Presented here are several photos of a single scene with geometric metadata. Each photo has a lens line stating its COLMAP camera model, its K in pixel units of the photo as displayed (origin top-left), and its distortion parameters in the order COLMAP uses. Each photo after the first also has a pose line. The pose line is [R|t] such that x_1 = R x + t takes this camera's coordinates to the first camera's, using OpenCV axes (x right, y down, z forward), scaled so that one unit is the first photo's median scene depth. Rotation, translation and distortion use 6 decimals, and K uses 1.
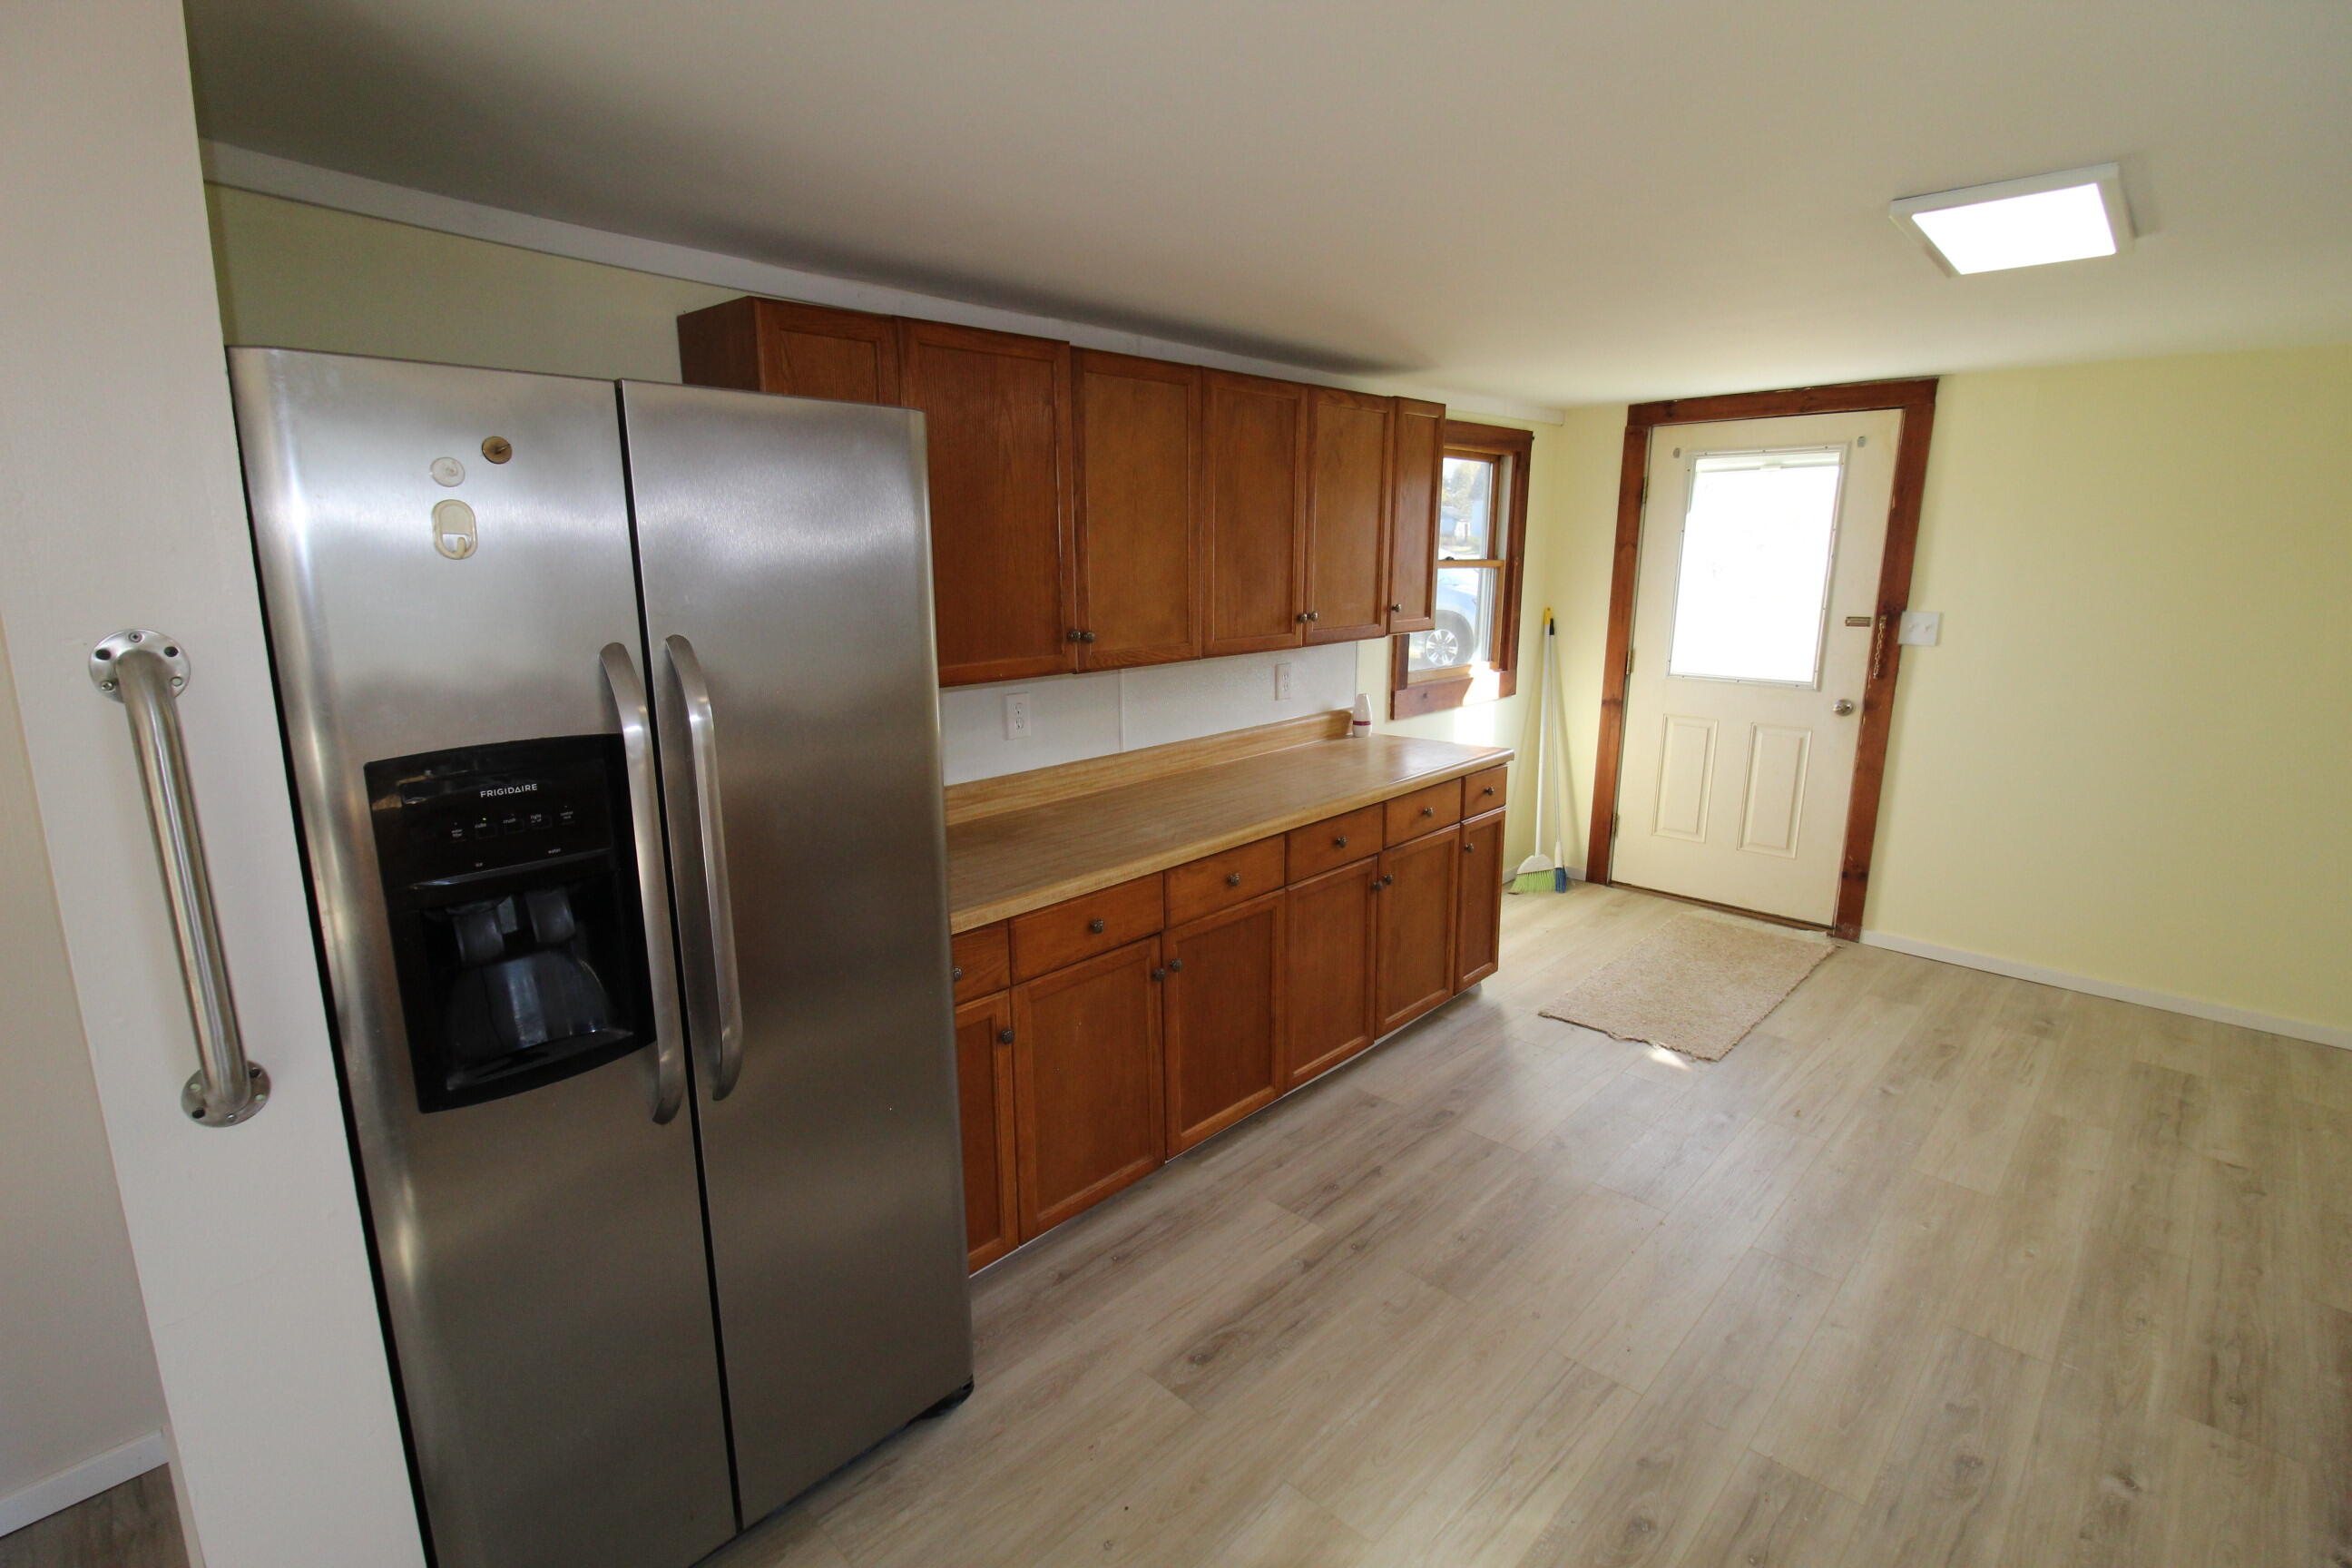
lens RADIAL K [[1115.4, 0, 1134.8], [0, 1115.4, 797.8], [0, 0, 1]] dist [-0.004852, -0.010903]
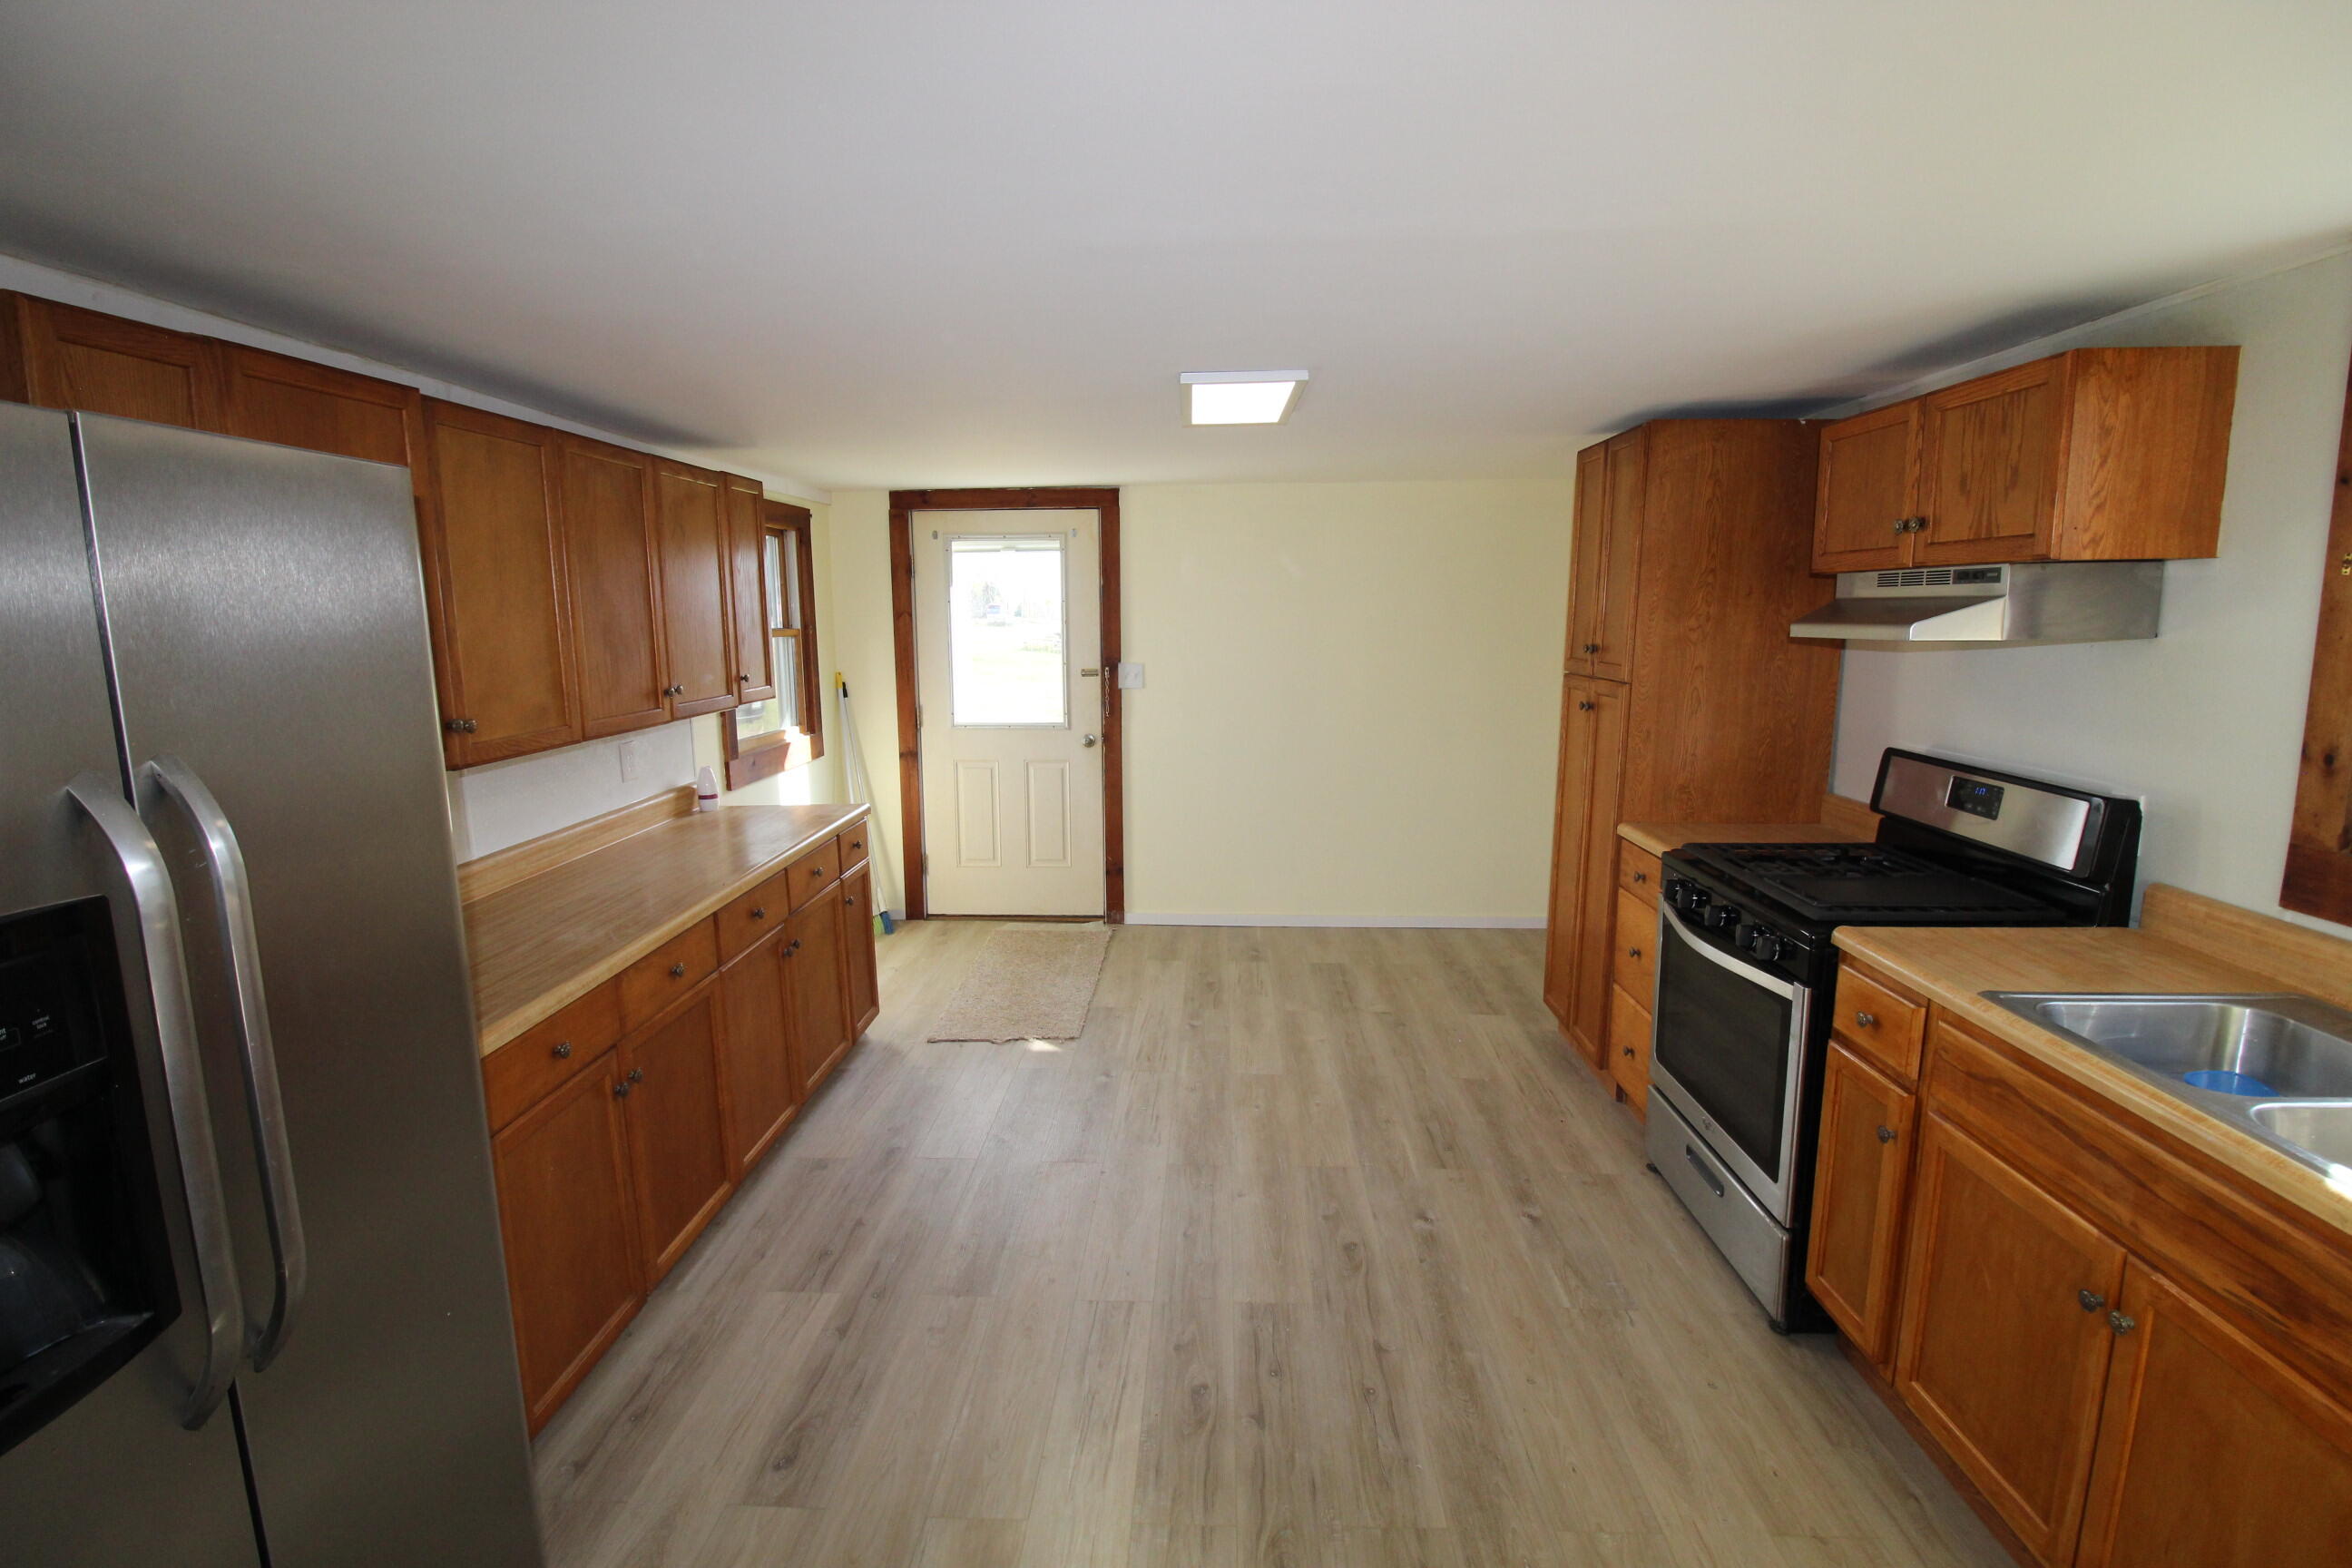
lens RADIAL K [[1115.4, 0, 1181.1], [0, 1115.4, 787.9], [0, 0, 1]] dist [-0.004852, -0.010903]
pose [[0.731118, -0.110042, 0.673318, -0.198897], [0.154311, 0.988003, -0.006087, -0.006873], [-0.664571, 0.108351, 0.739328, 0.006343]]
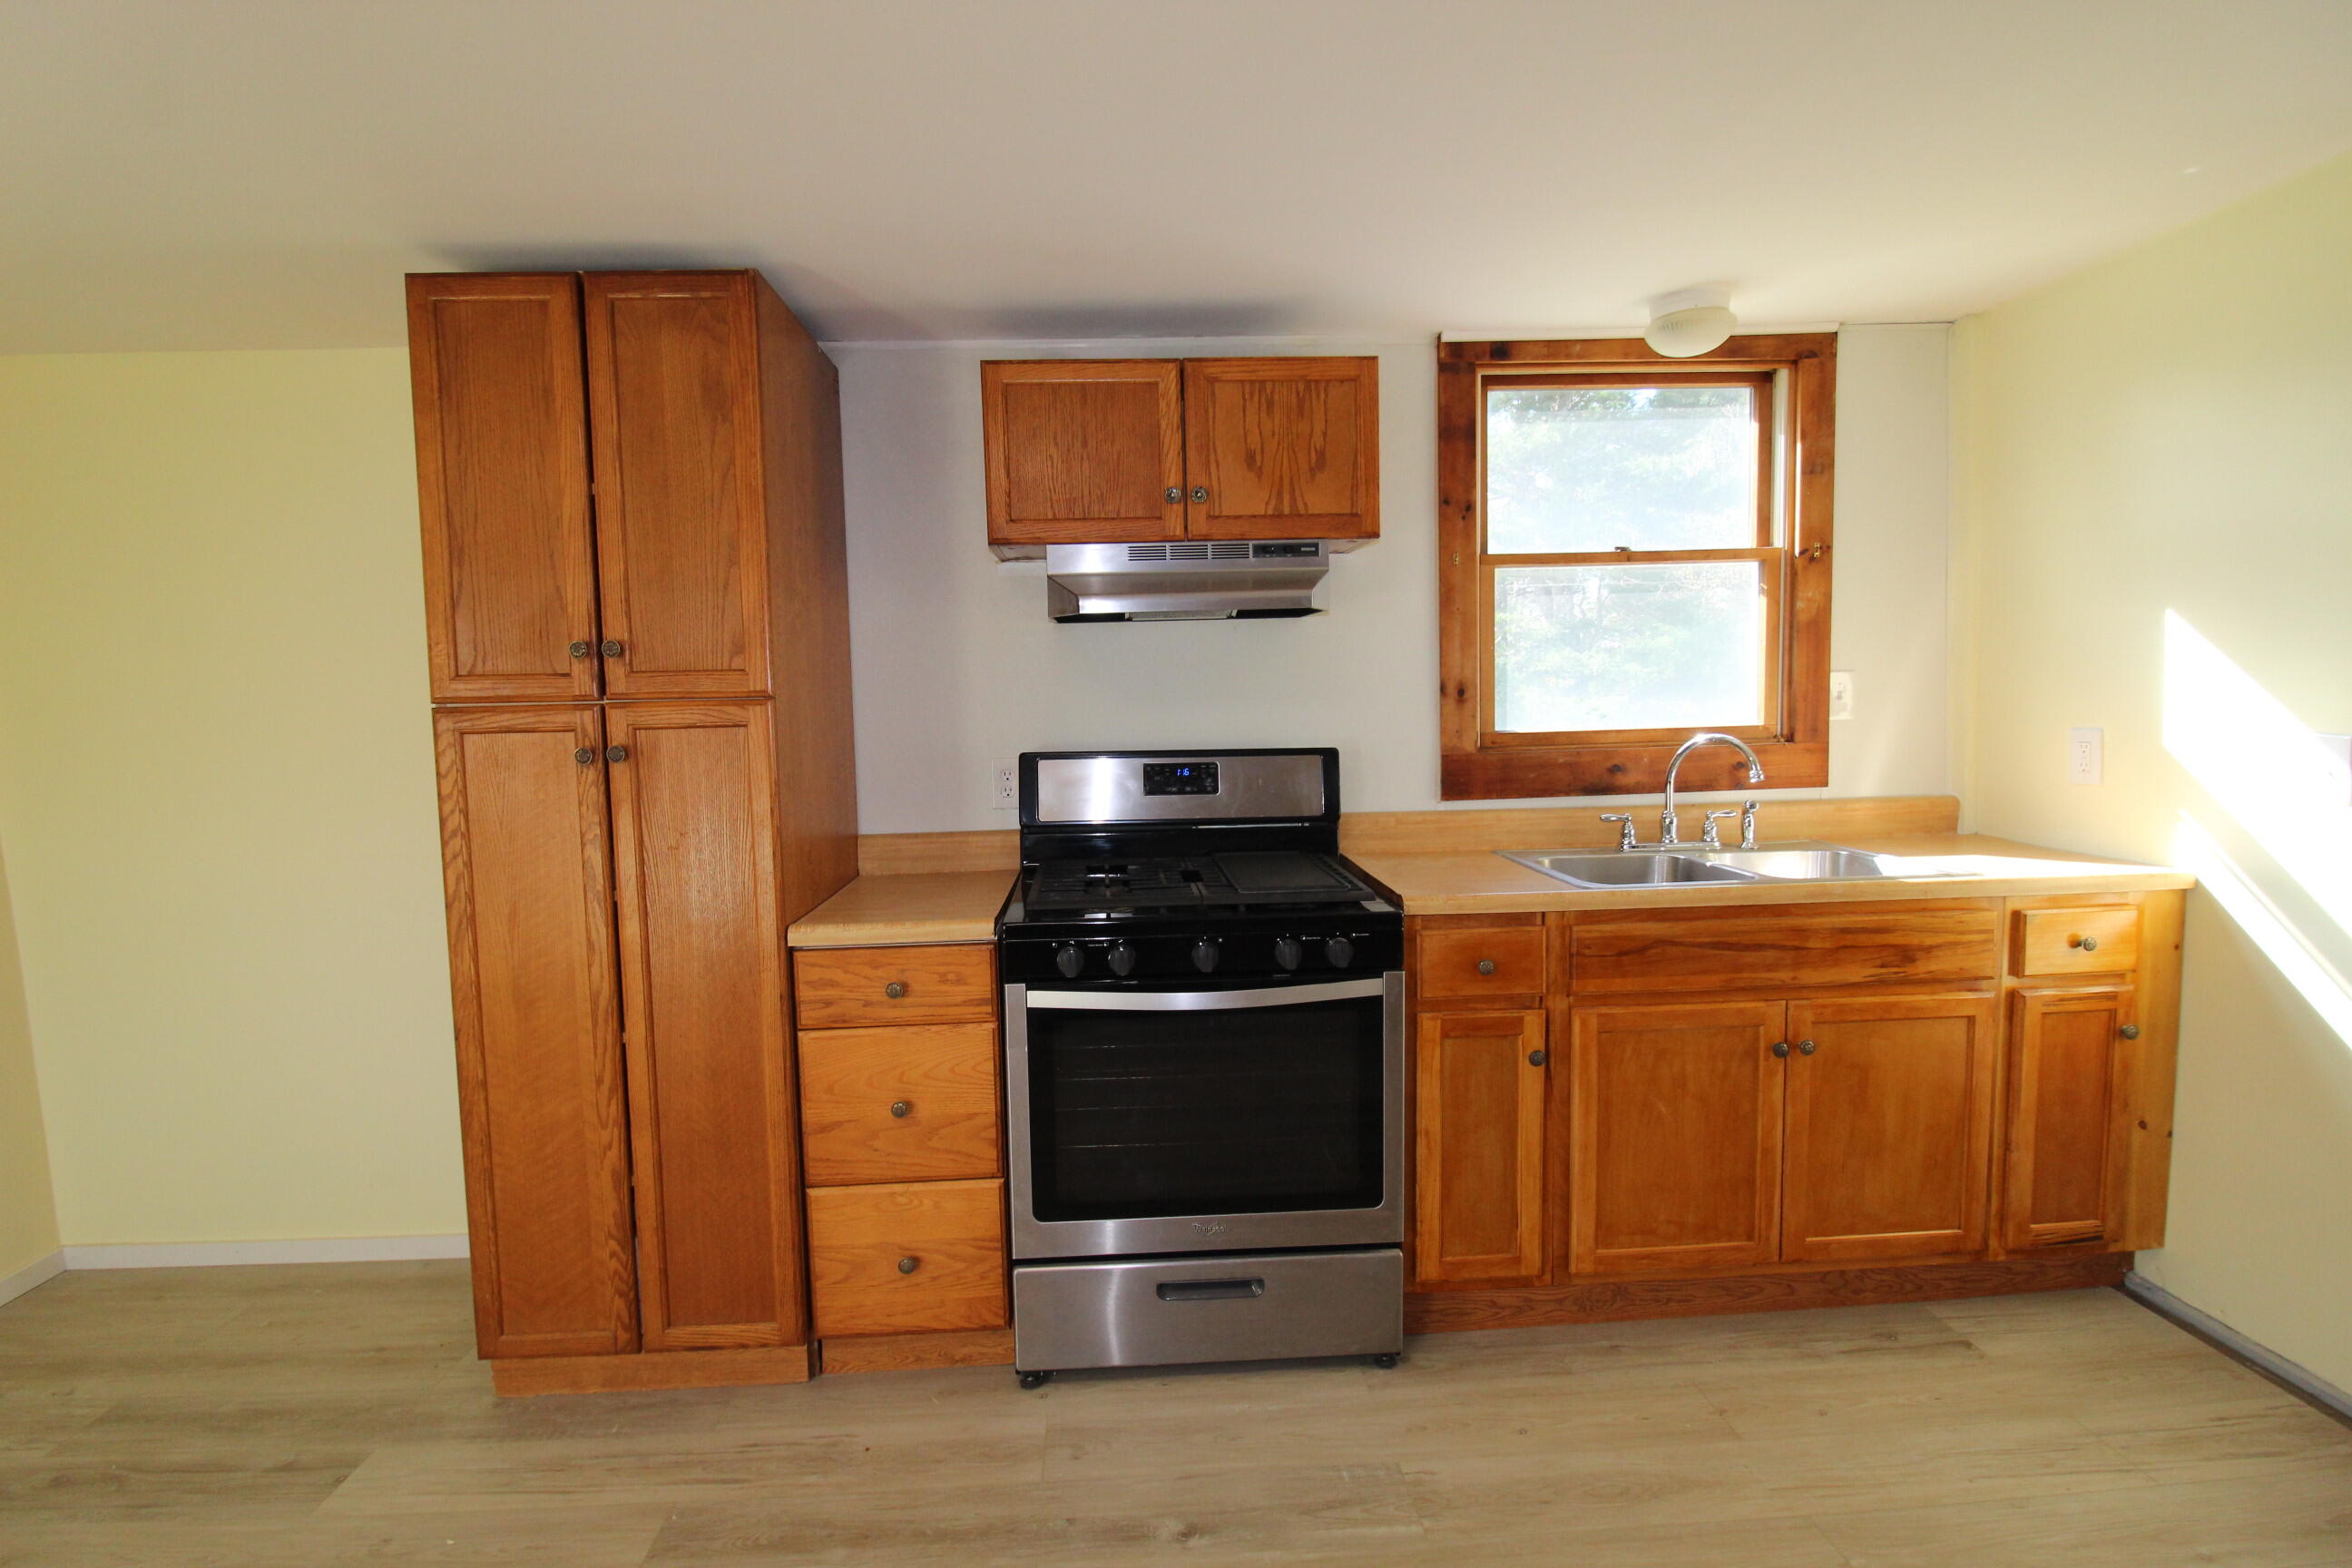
lens RADIAL K [[1115.4, 0, 1171.6], [0, 1115.4, 770.6], [0, 0, 1]] dist [-0.004852, -0.010903]
pose [[-0.746103, -0.027216, 0.665274, 0.225946], [0.173304, 0.956788, 0.233502, -0.113126], [-0.642881, 0.289511, -0.709145, 0.799830]]
